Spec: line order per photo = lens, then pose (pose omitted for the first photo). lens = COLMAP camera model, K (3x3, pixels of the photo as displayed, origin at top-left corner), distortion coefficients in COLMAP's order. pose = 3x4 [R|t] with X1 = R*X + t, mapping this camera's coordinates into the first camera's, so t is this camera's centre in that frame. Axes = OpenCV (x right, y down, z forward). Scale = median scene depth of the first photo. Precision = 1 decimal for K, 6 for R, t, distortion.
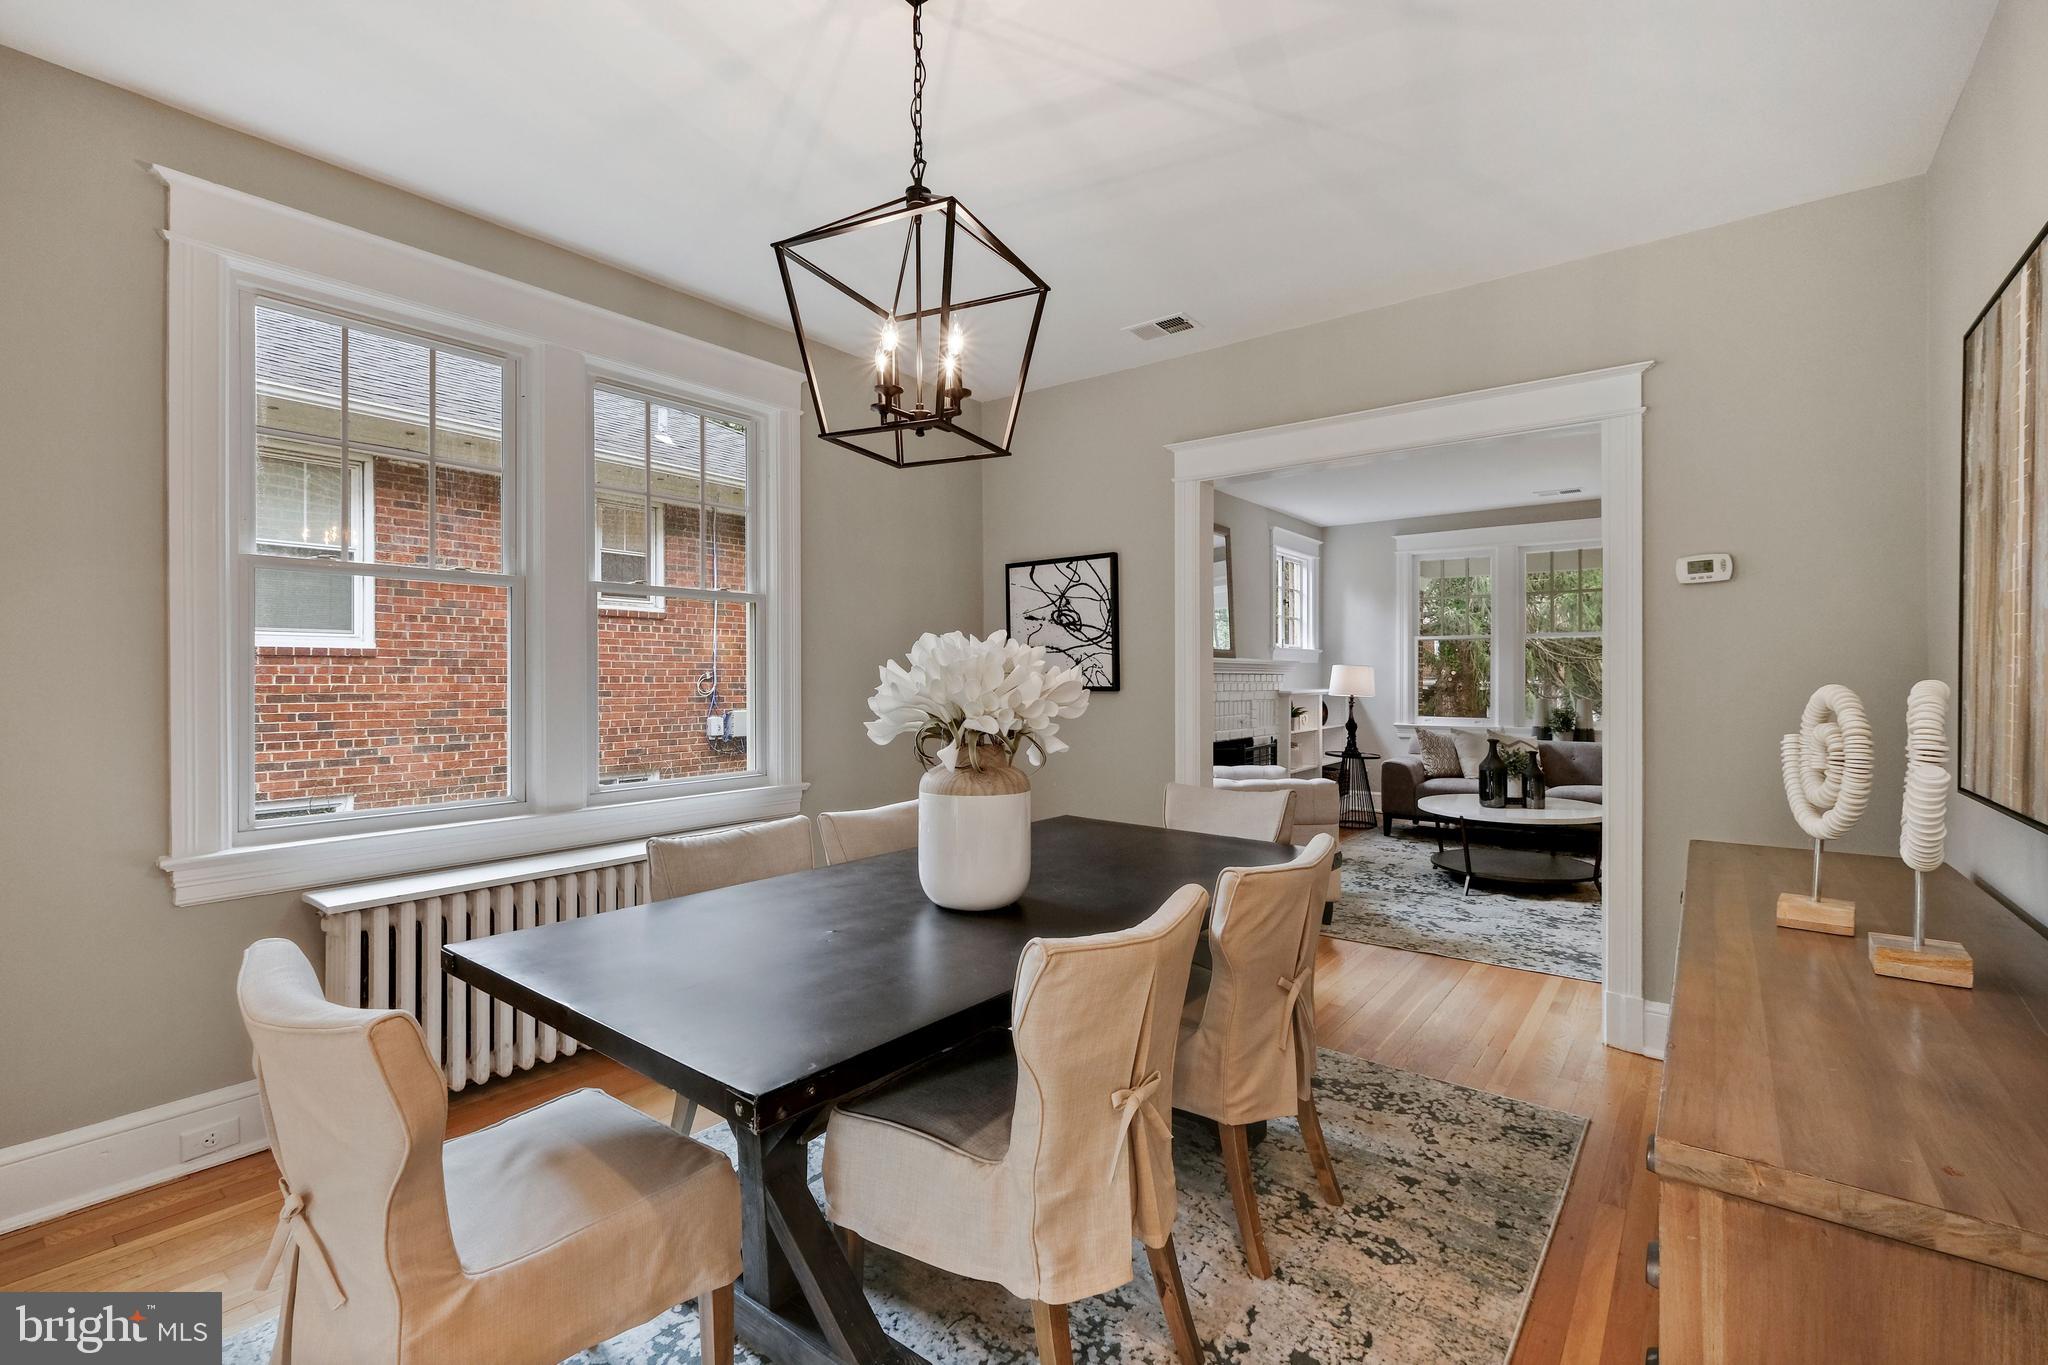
lens RADIAL K [[895.5, 0, 1019.6], [0, 895.5, 673.6], [0, 0, 1]] dist [-0.001043, -0.001163]
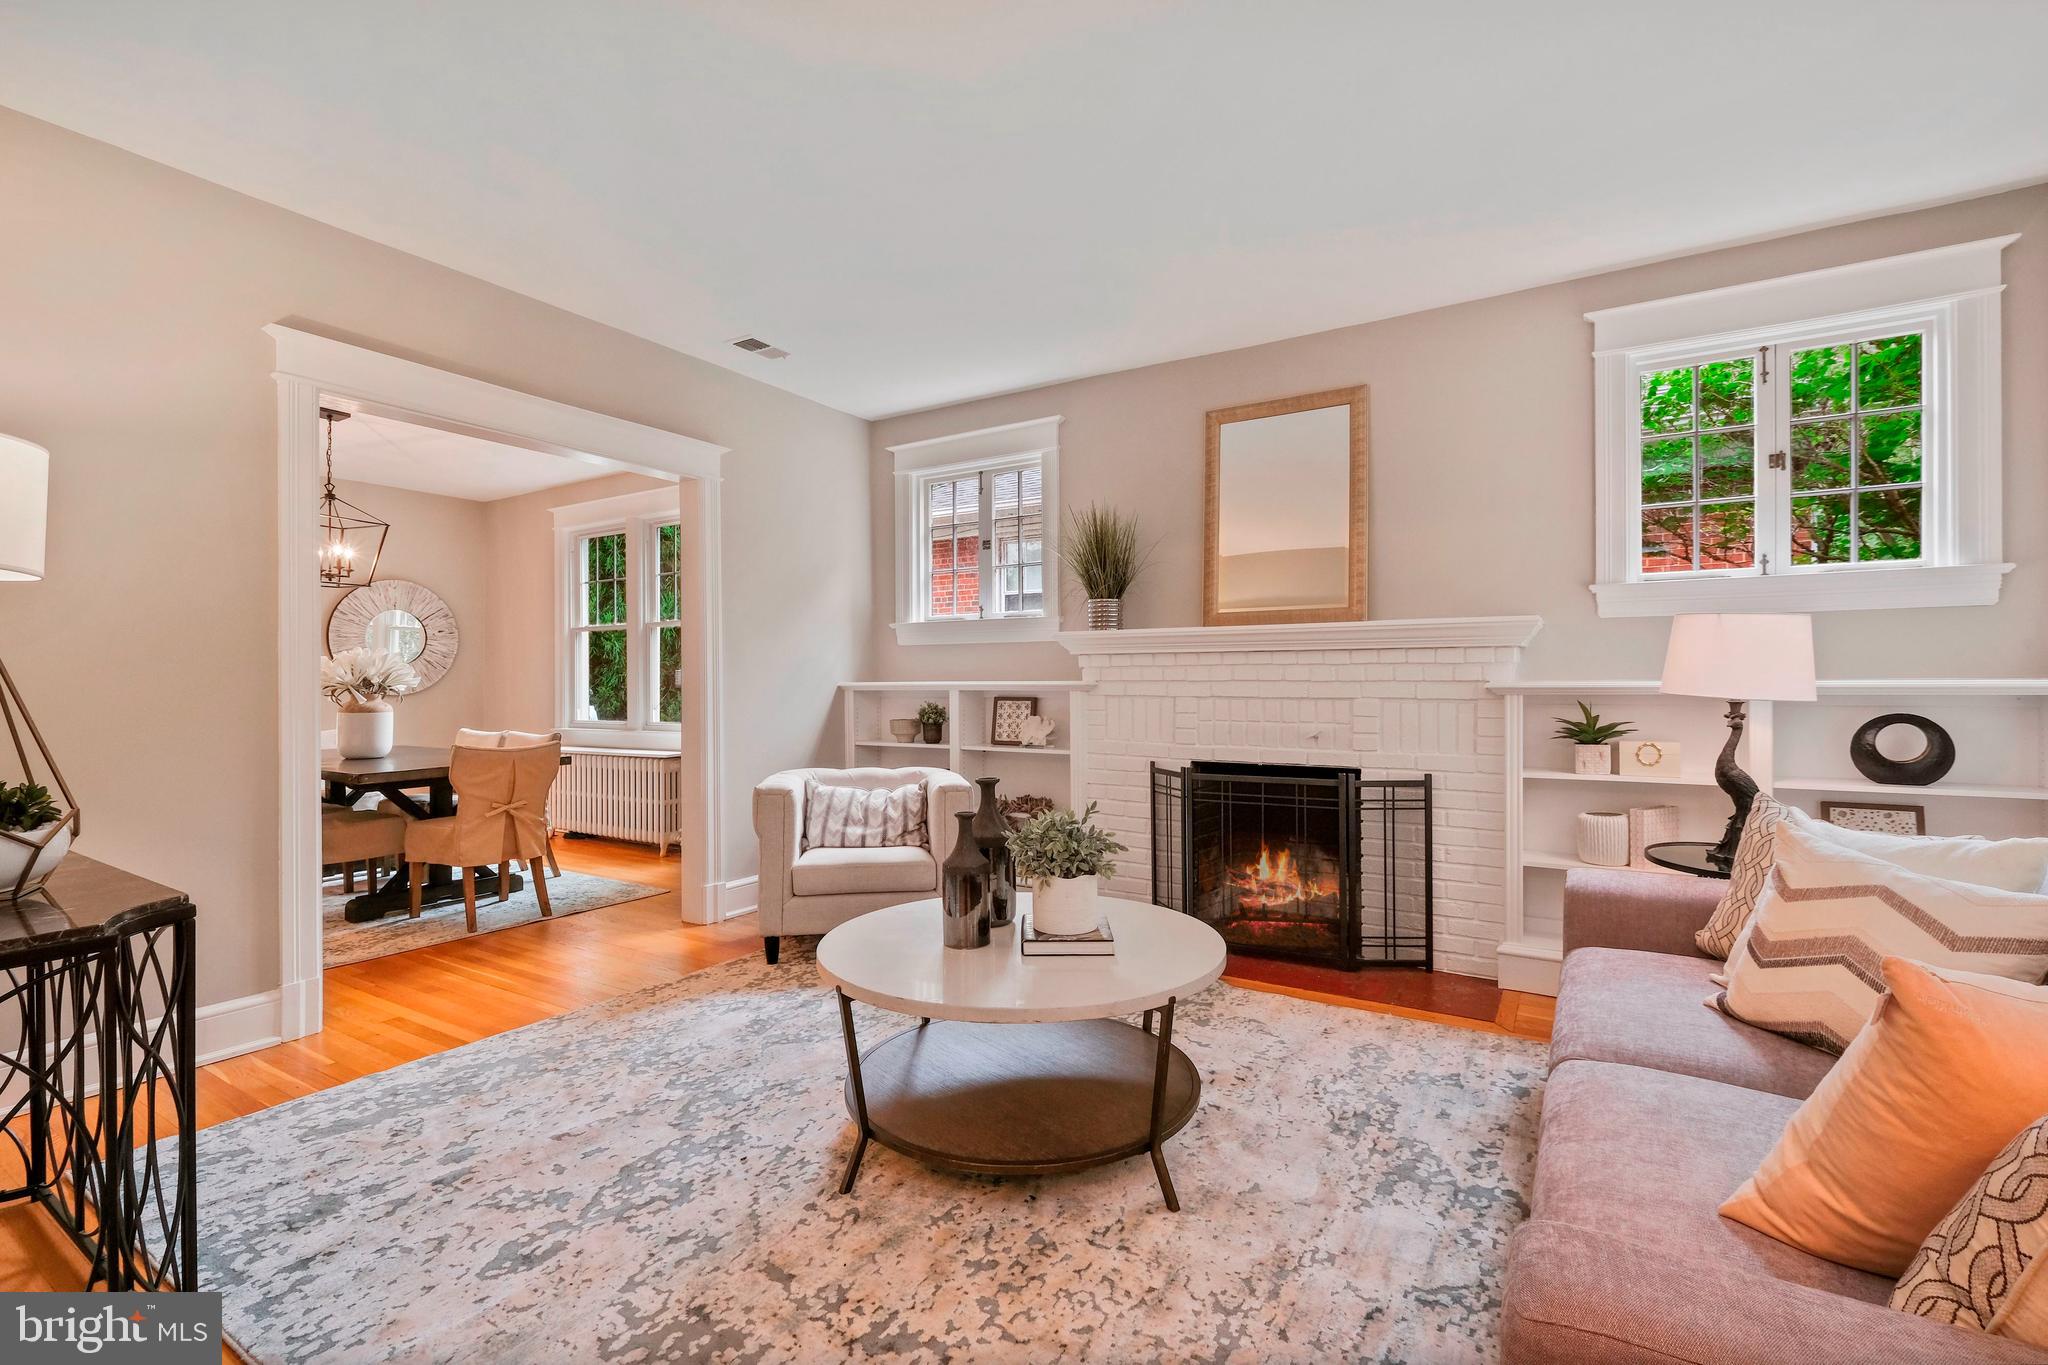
lens RADIAL K [[895.5, 0, 1025.7], [0, 895.5, 678.7], [0, 0, 1]] dist [-0.001043, -0.001163]
pose [[0.118587, -0.001731, -0.992942, 0.708799], [0.006215, 0.999980, -0.001001, 0.016177], [0.992924, -0.006052, 0.118595, 0.687145]]
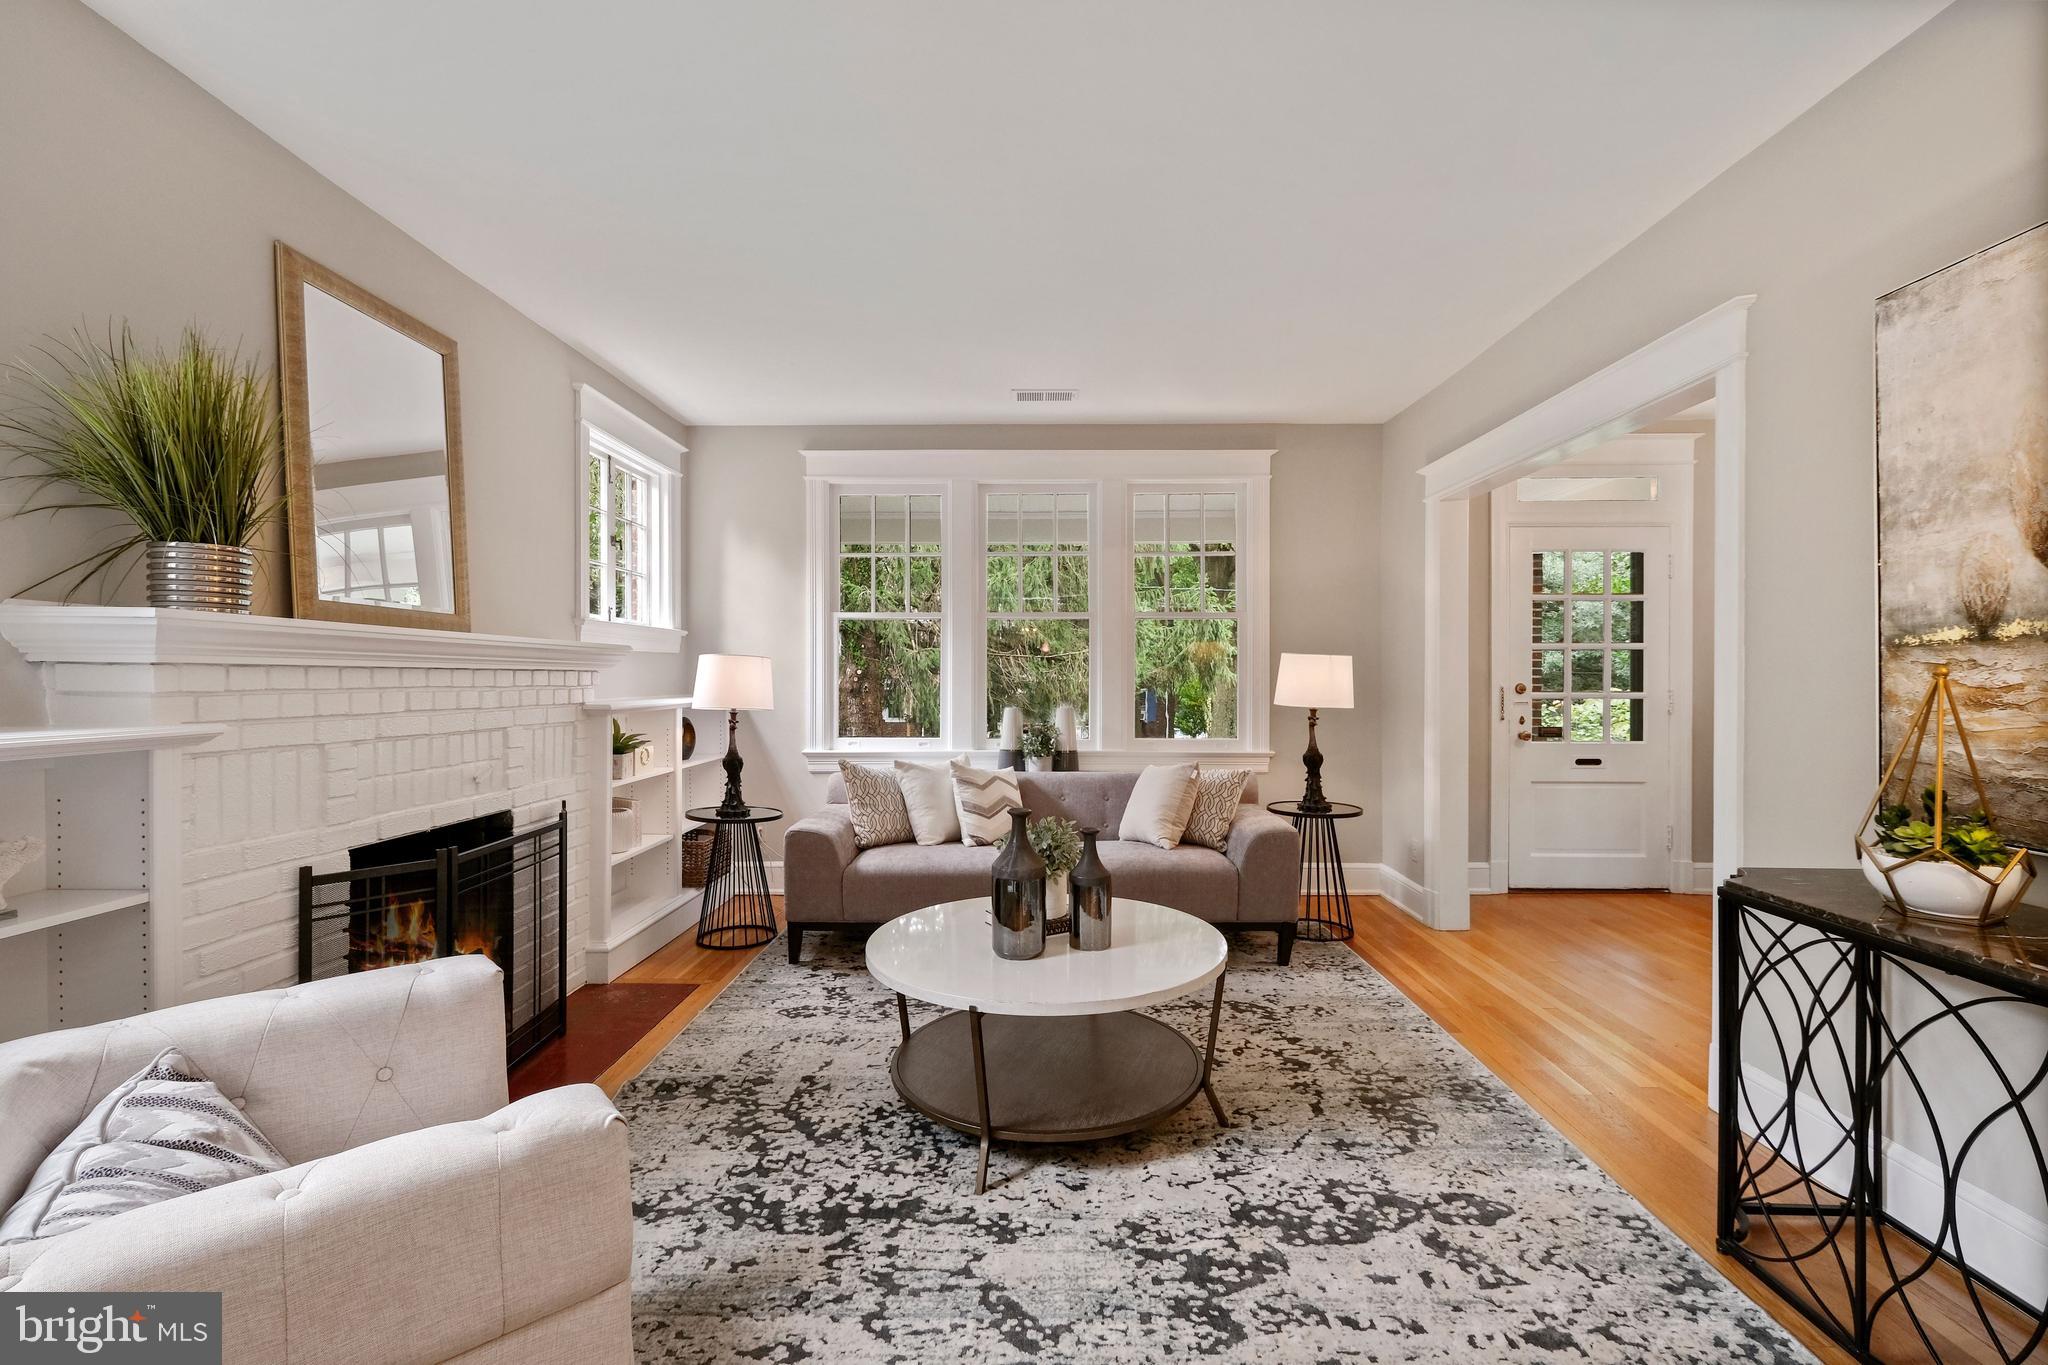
lens RADIAL K [[895.5, 0, 1032.9], [0, 895.5, 683.3], [0, 0, 1]] dist [-0.001043, -0.001163]
pose [[0.788573, -0.004118, 0.614928, 0.176329], [-0.002234, 0.999952, 0.009562, 0.002680], [-0.614938, -0.008914, 0.788525, 0.447991]]
